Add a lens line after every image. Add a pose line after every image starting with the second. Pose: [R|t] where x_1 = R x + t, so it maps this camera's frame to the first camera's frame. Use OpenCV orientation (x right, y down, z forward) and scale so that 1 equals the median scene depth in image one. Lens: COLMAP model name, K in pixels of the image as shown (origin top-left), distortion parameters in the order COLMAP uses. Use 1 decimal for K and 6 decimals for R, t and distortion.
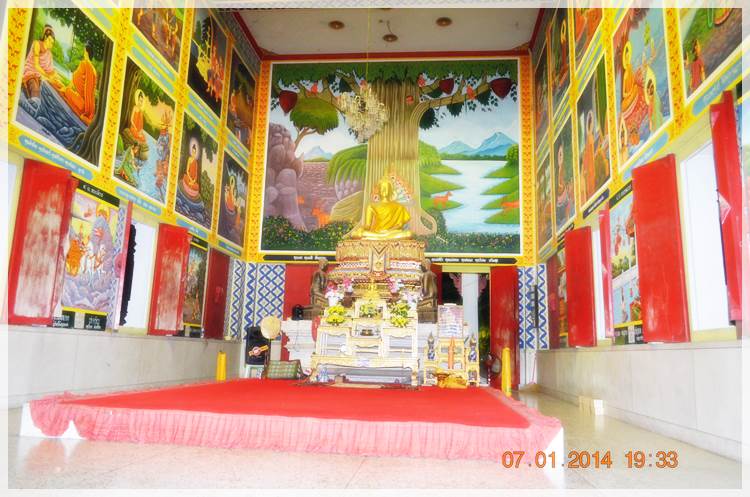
lens RADIAL K [[575.7, 0, 374.9], [0, 575.7, 248.4], [0, 0, 1]] dist [-0.010537, 0.008299]
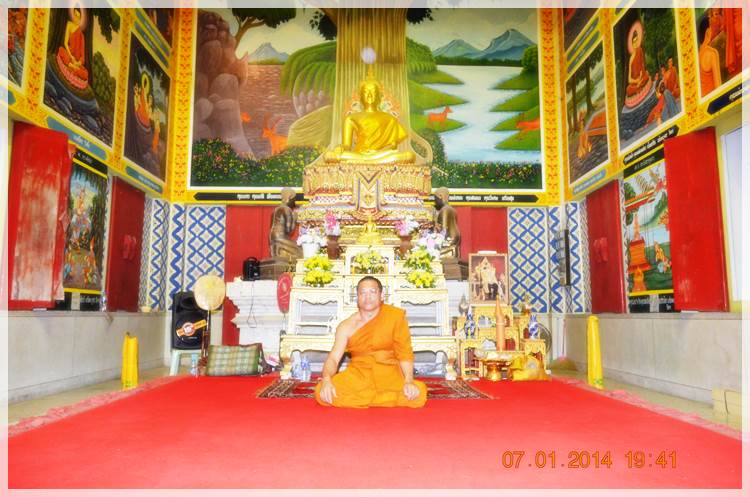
lens RADIAL K [[575.7, 0, 374.6], [0, 575.7, 245.9], [0, 0, 1]] dist [-0.010537, 0.008299]
pose [[0.993142, -0.012186, 0.116279, -0.059343], [0.005101, 0.998122, 0.061037, 0.038283], [-0.116805, -0.060025, 0.991339, 0.280520]]
